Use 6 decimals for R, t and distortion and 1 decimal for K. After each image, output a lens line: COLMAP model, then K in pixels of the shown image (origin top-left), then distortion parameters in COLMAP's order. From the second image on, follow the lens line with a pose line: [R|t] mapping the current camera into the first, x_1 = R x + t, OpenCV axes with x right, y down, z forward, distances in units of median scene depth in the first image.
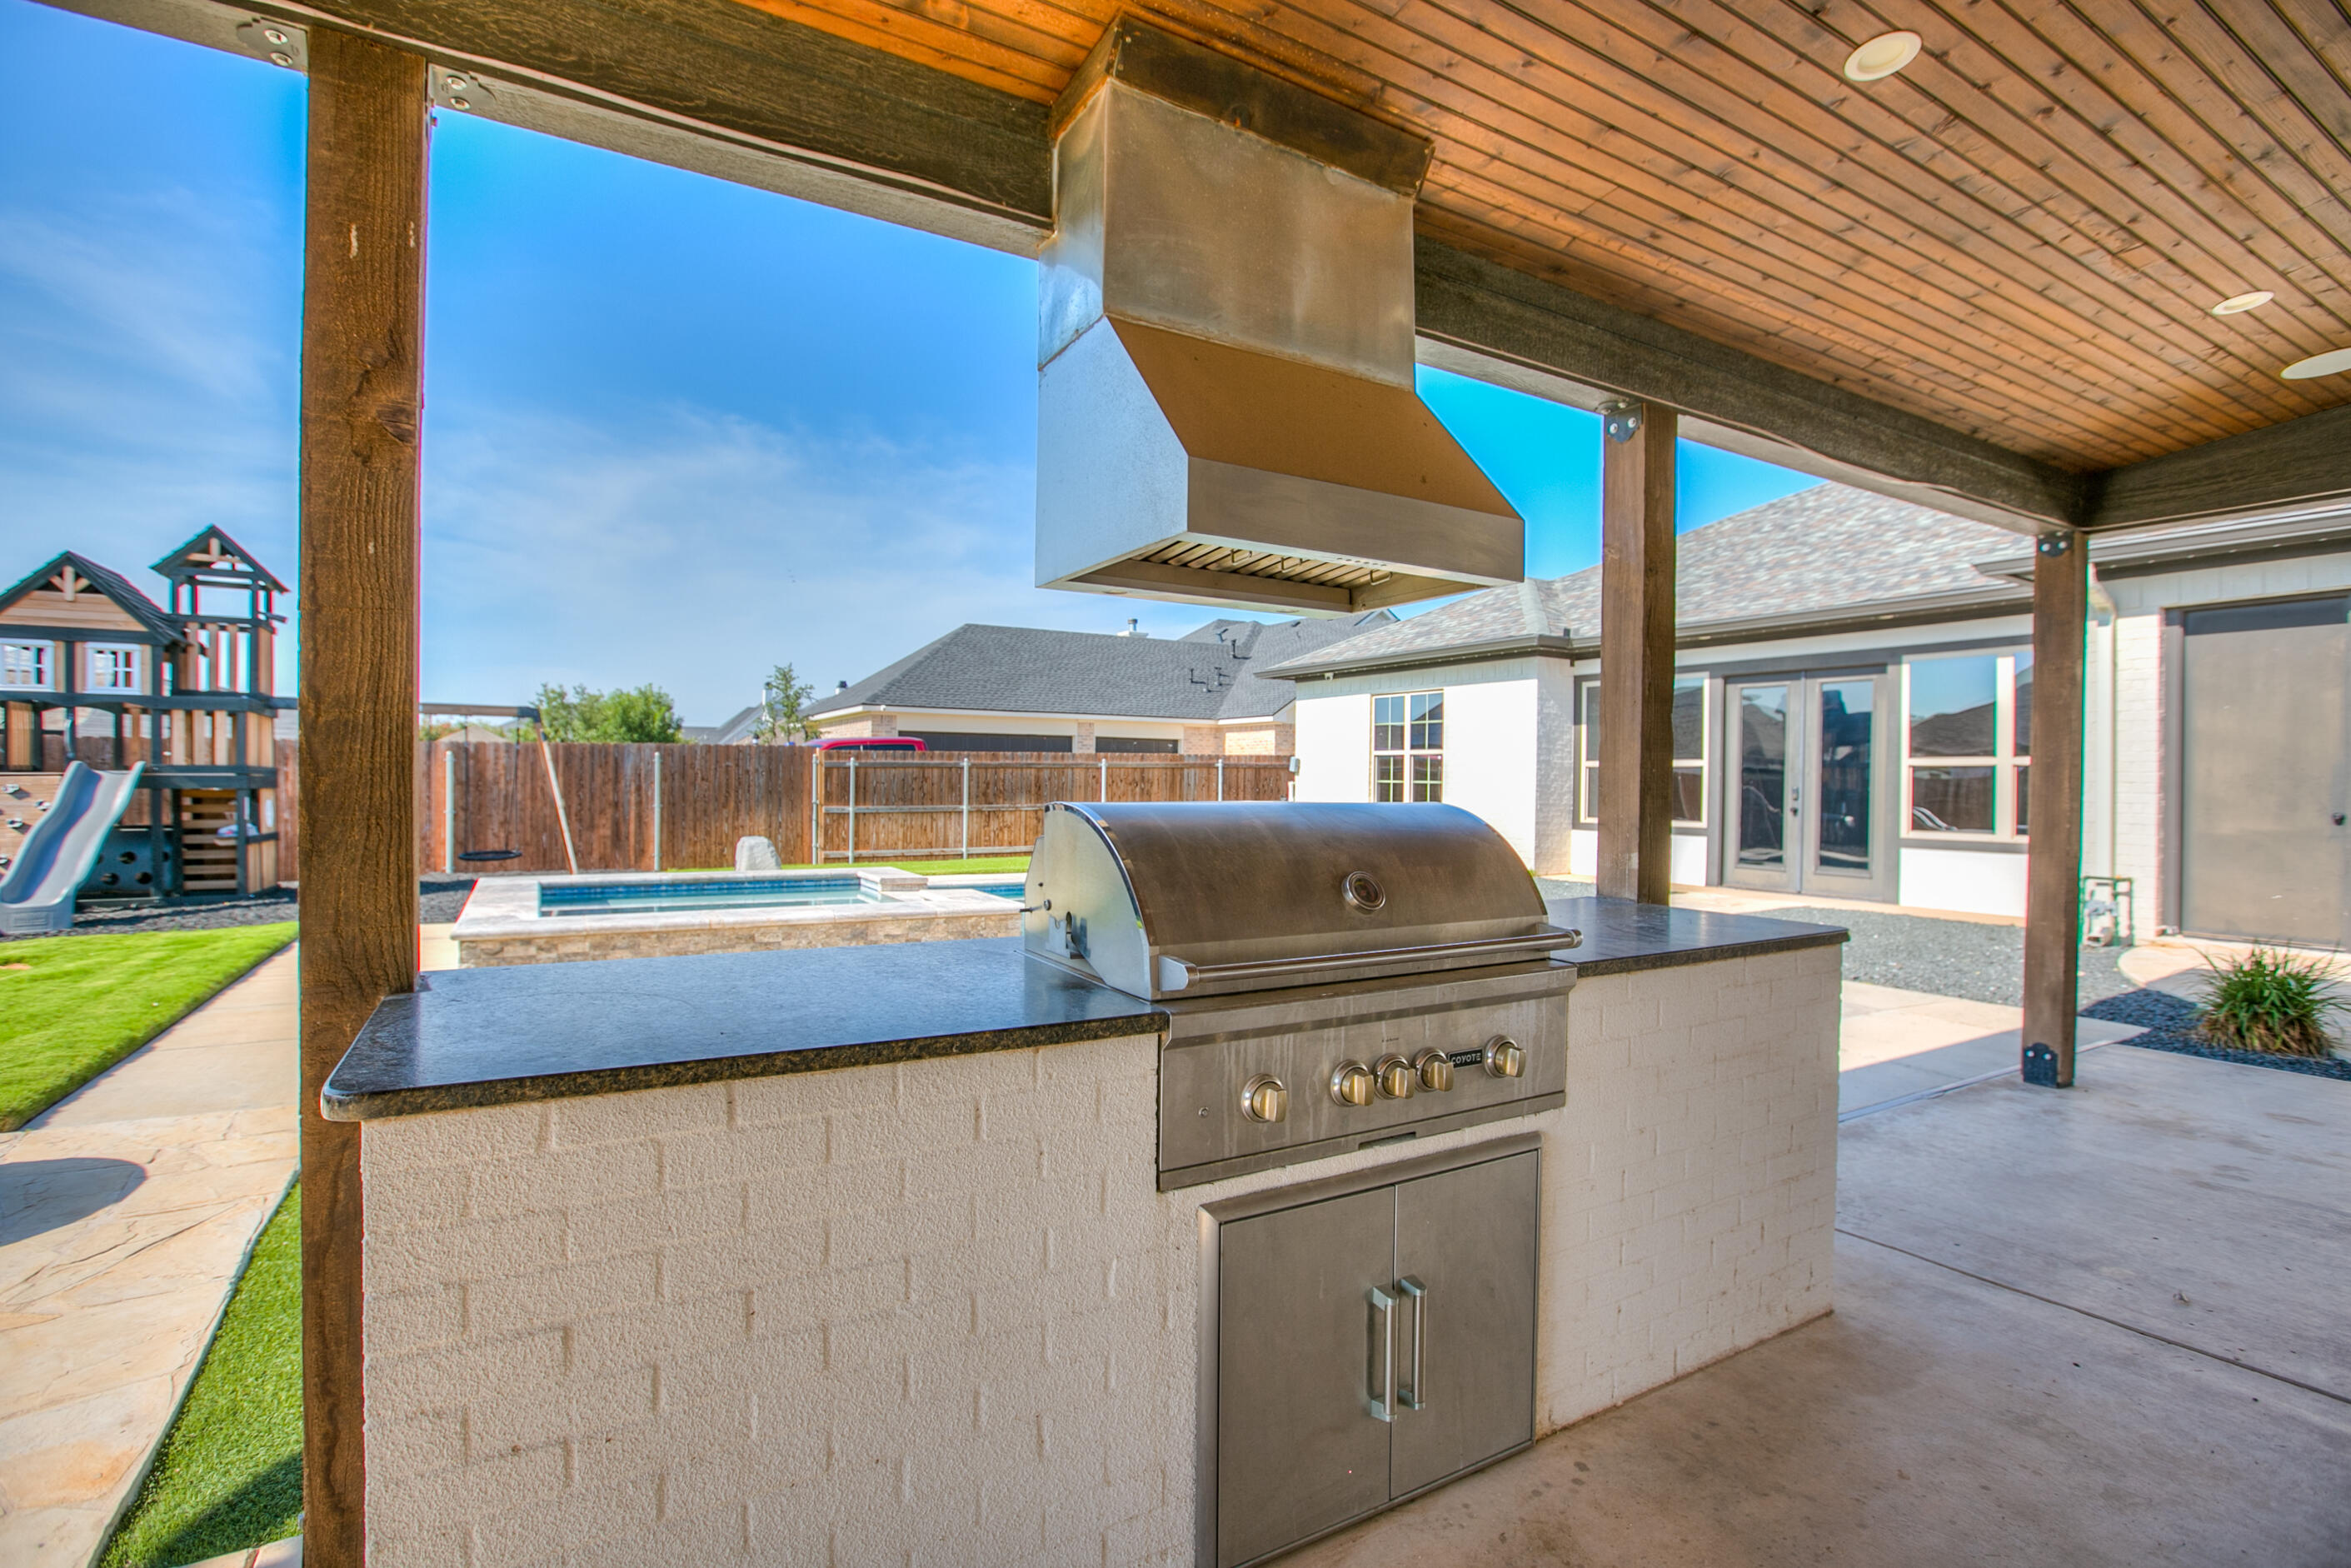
lens RADIAL K [[1094.2, 0, 1182.7], [0, 1094.2, 763.5], [0, 0, 1]] dist [-0.011268, 0.003529]
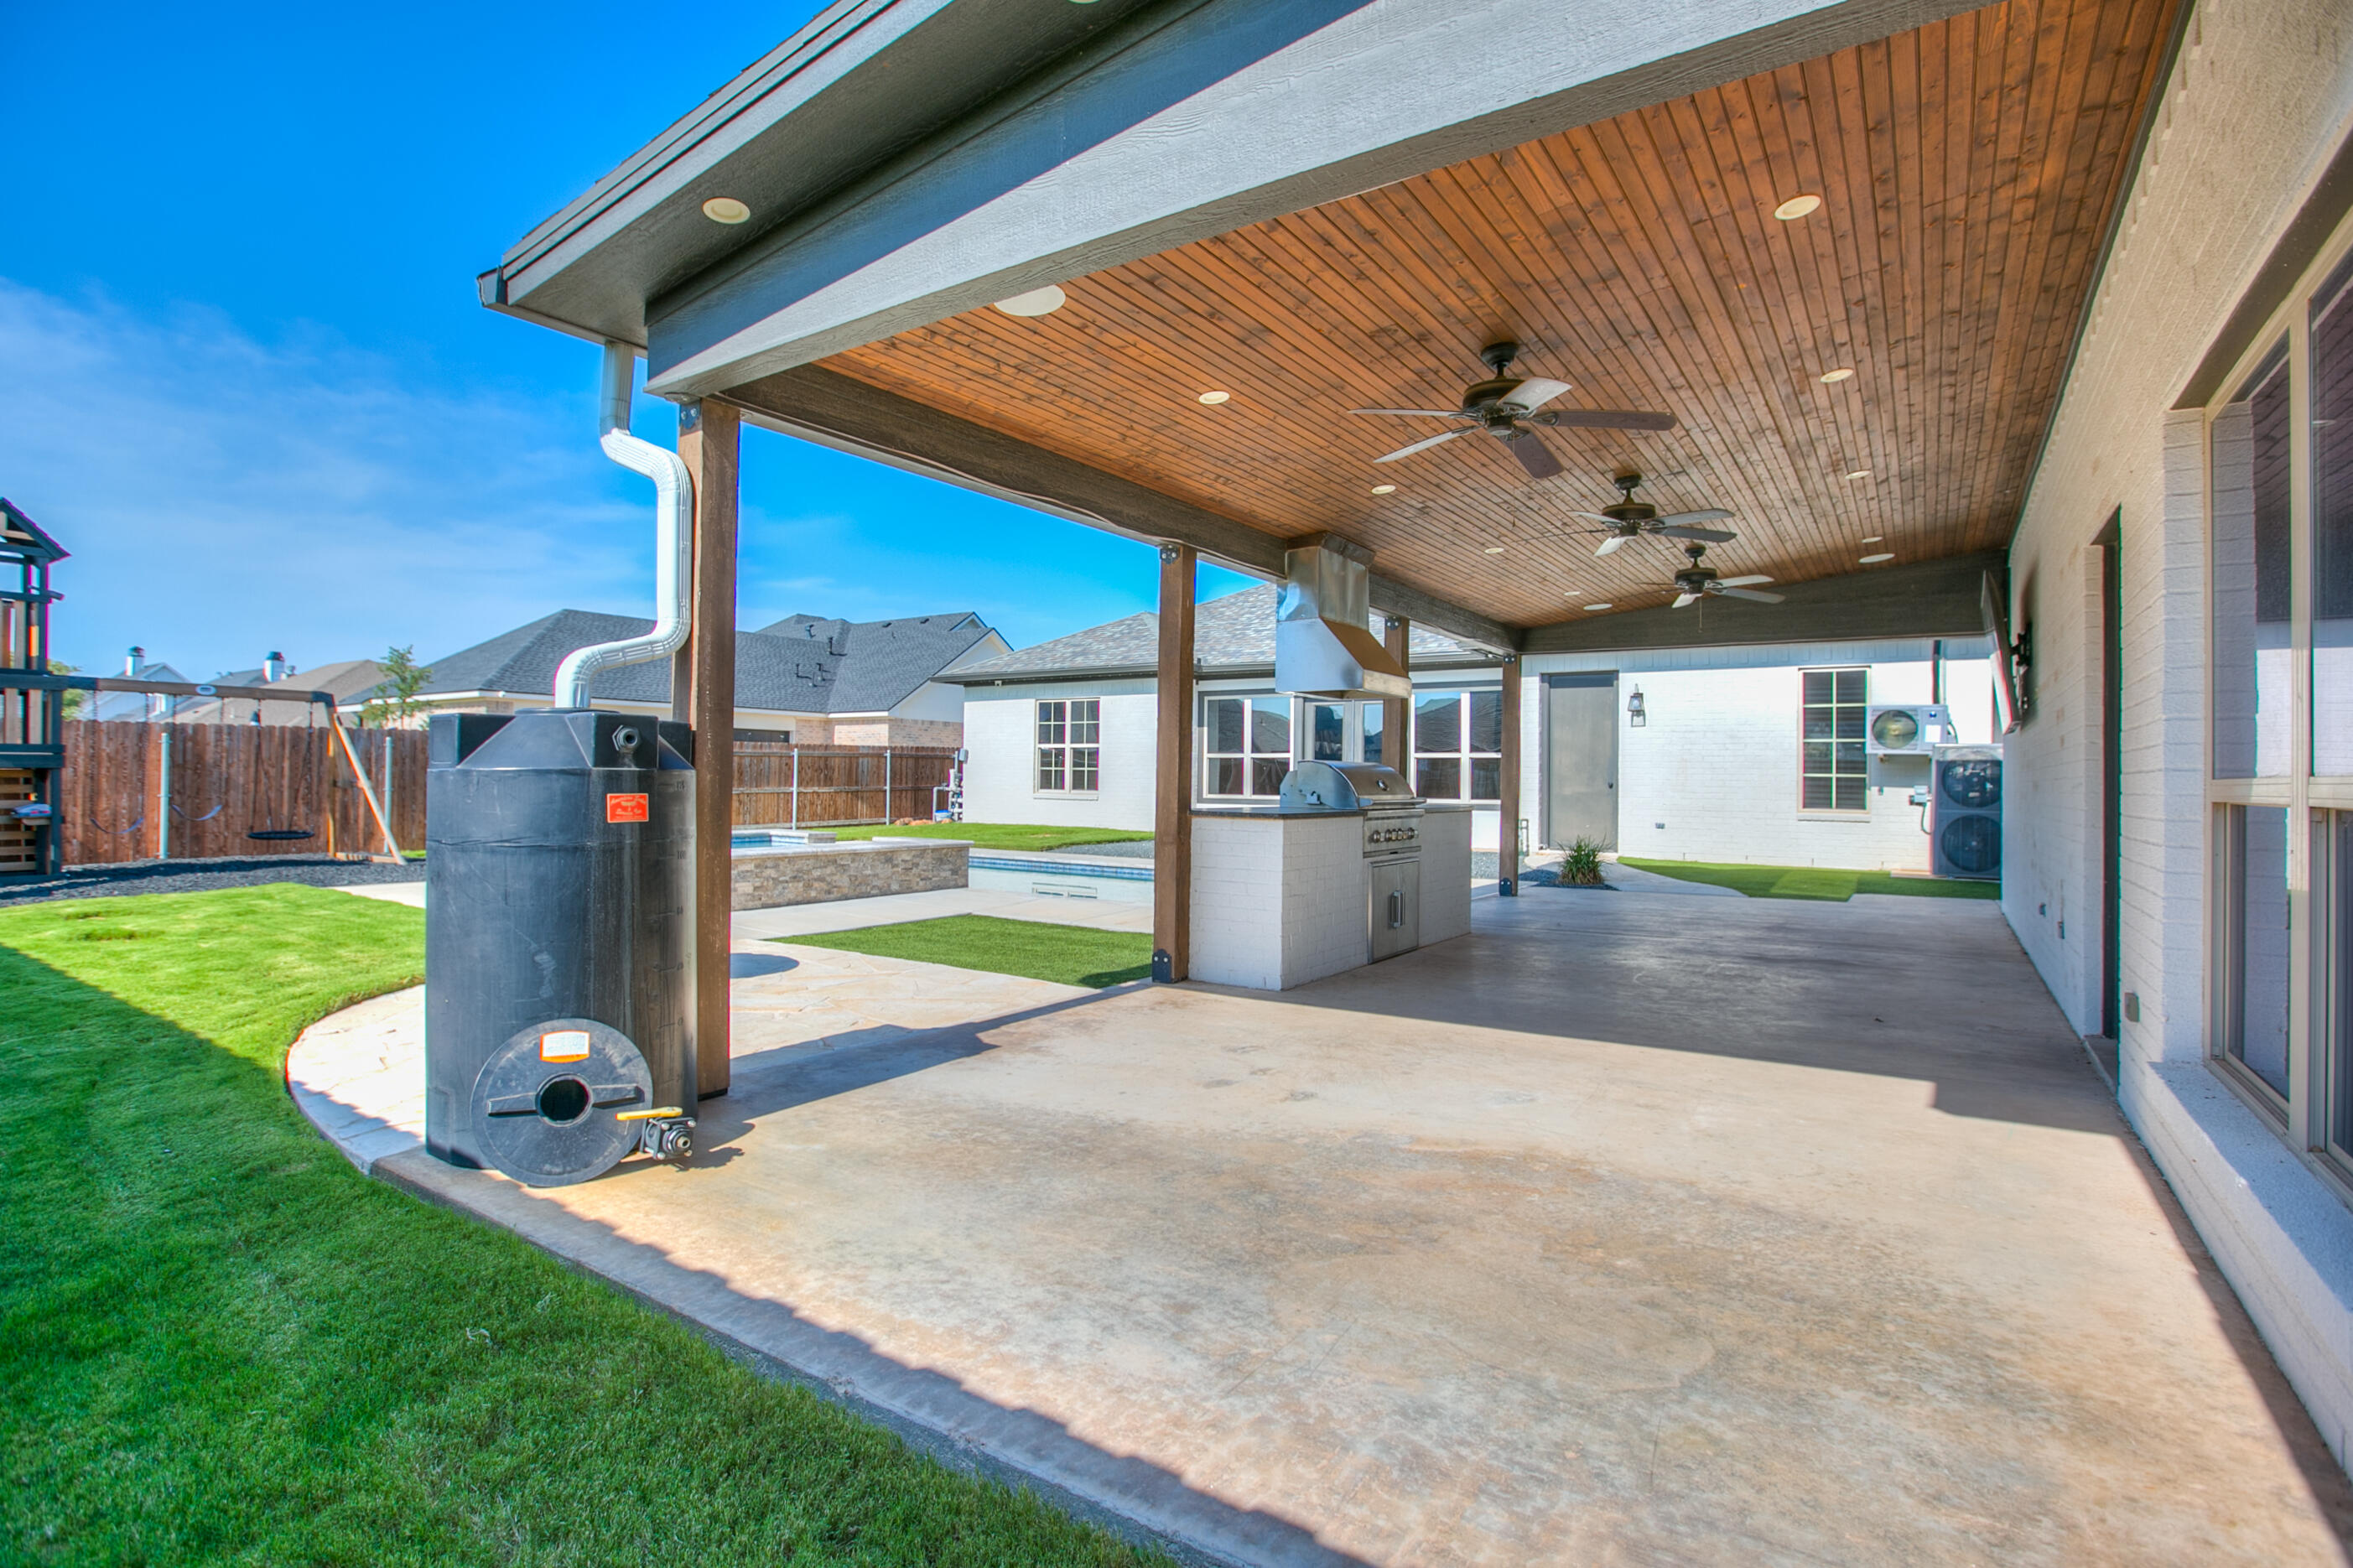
lens RADIAL K [[1095.1, 0, 1162.2], [0, 1095.1, 780.5], [0, 0, 1]] dist [-0.011268, 0.003529]
pose [[0.906387, -0.001157, 0.422448, -0.258253], [-0.008255, 0.999757, 0.020448, 0.003779], [-0.422369, -0.022021, 0.906157, -0.229660]]
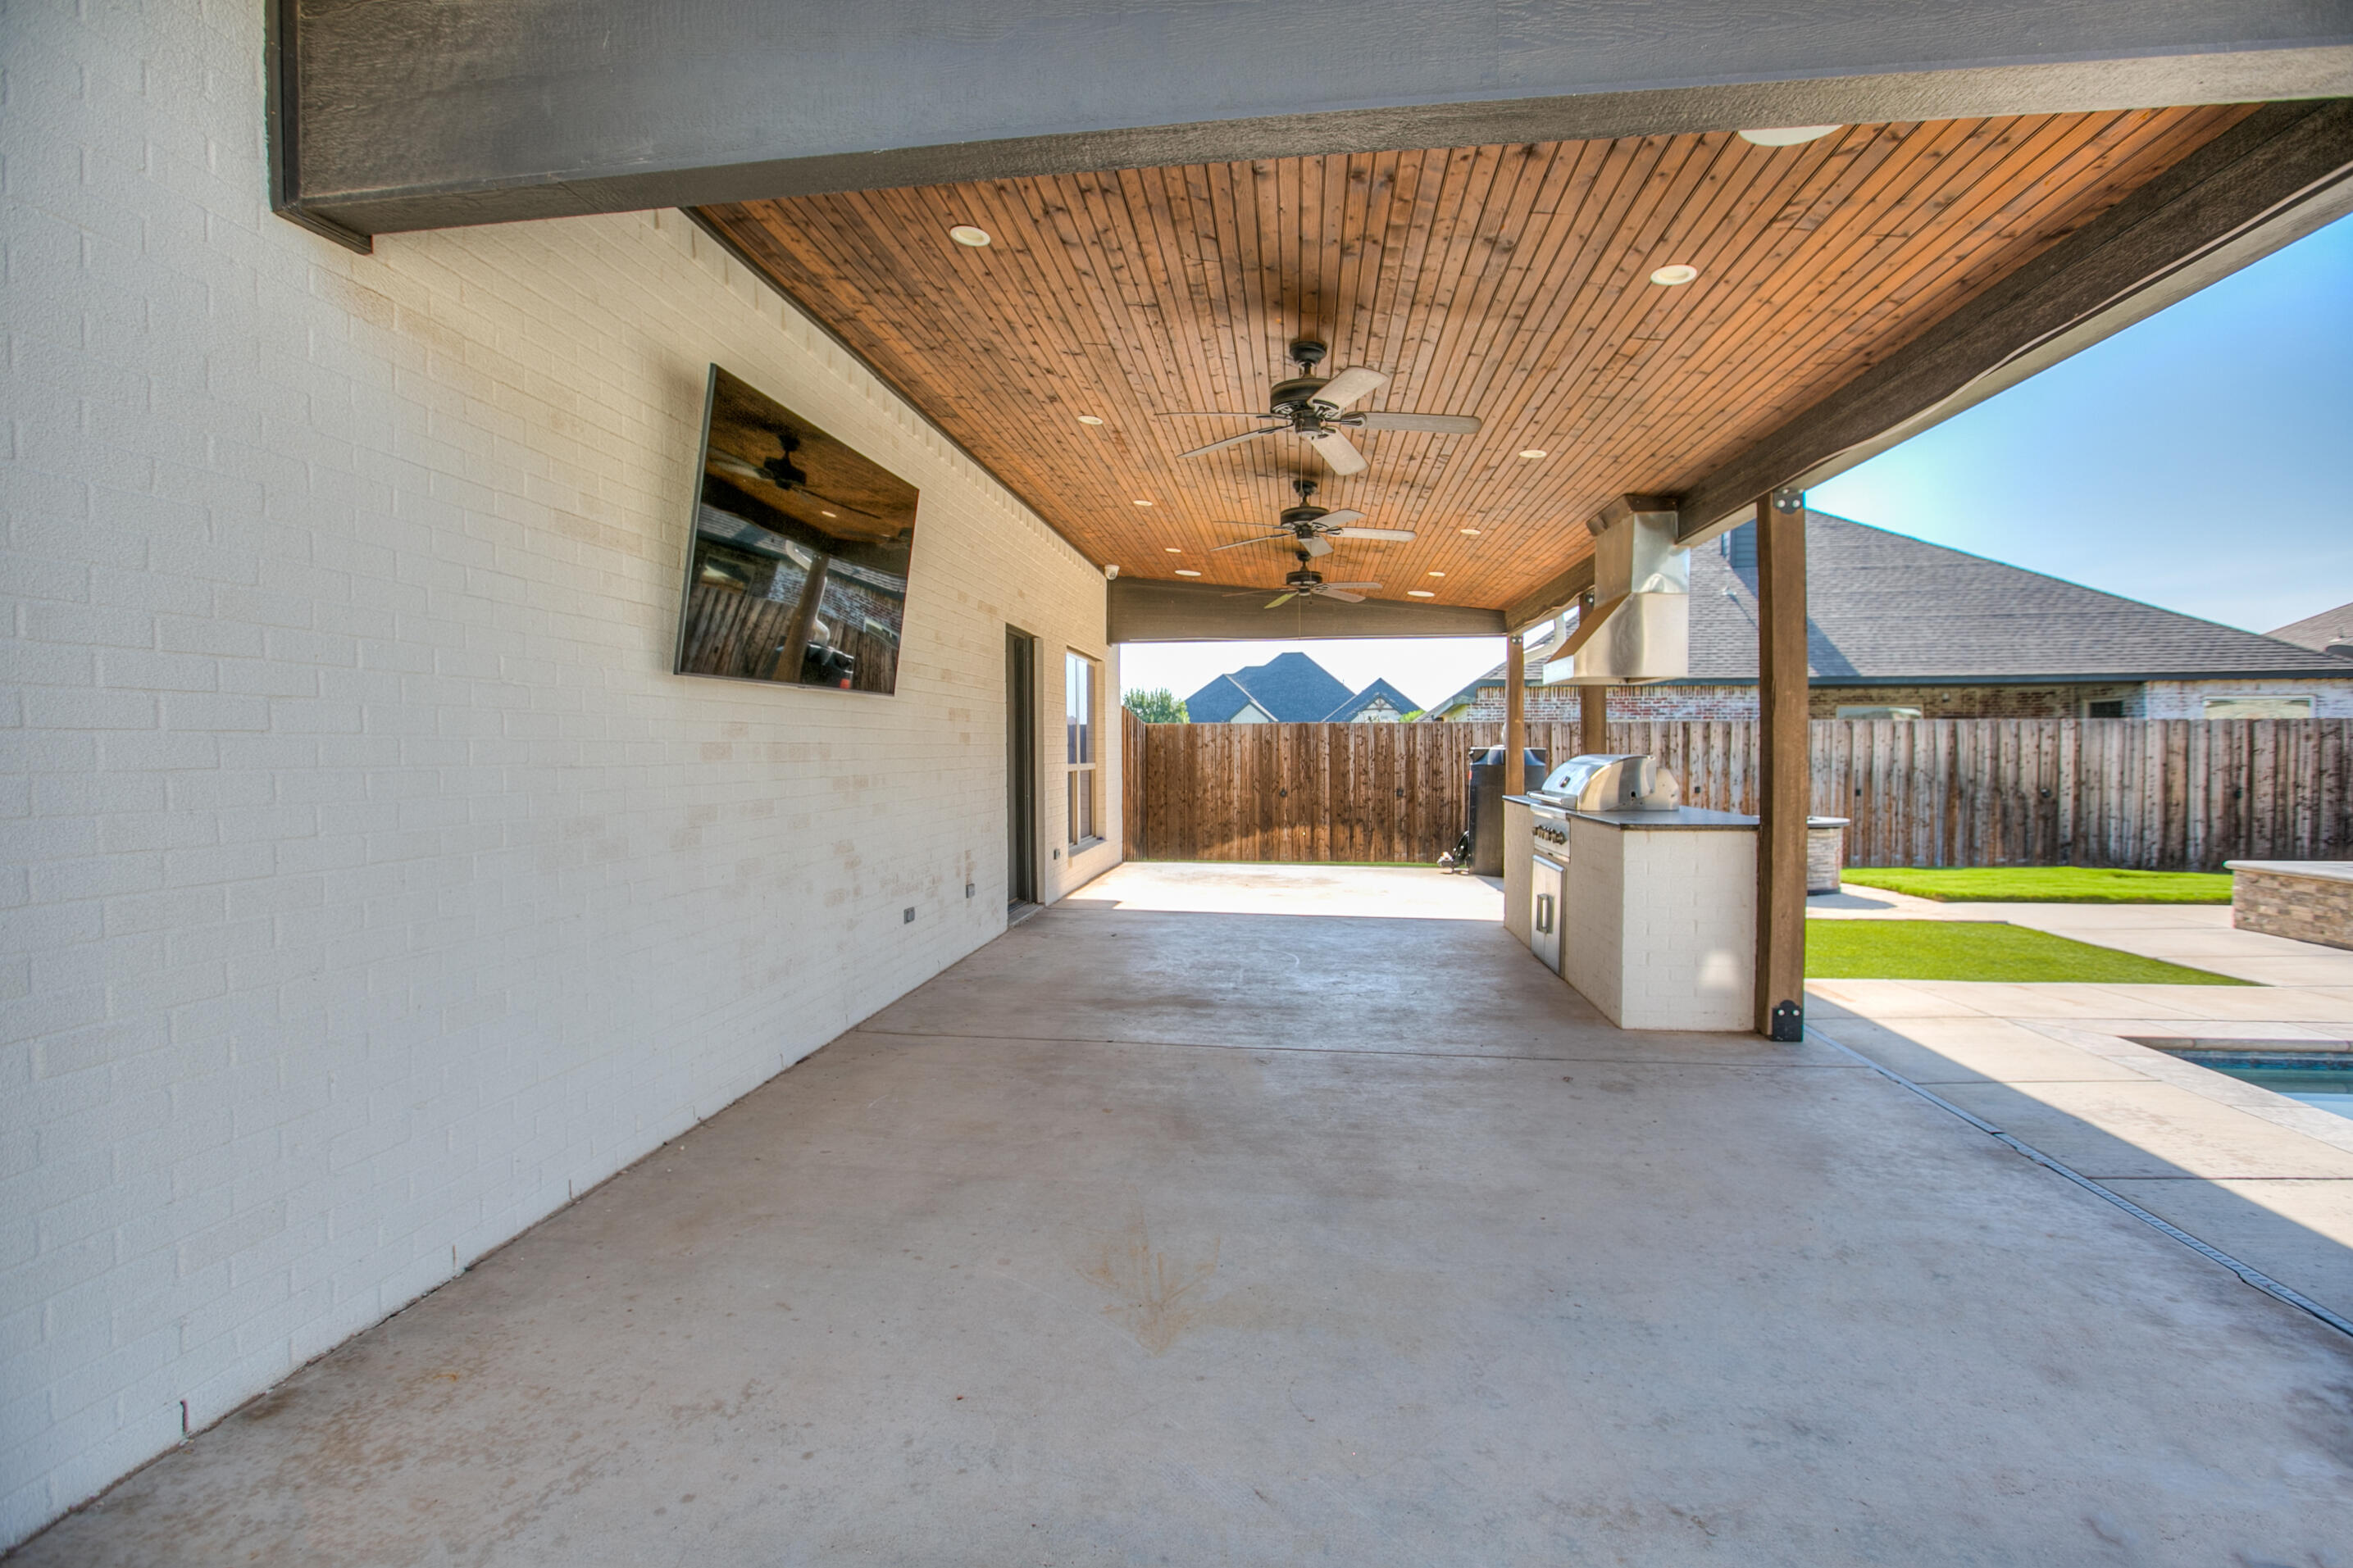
lens RADIAL K [[1095.0, 0, 1166.9], [0, 1095.0, 788.1], [0, 0, 1]] dist [-0.011268, 0.003529]
pose [[-0.612517, 0.018444, -0.790242, 1.241827], [0.010343, 0.999829, 0.015319, 0.022385], [0.790390, 0.001210, -0.612603, 0.744376]]
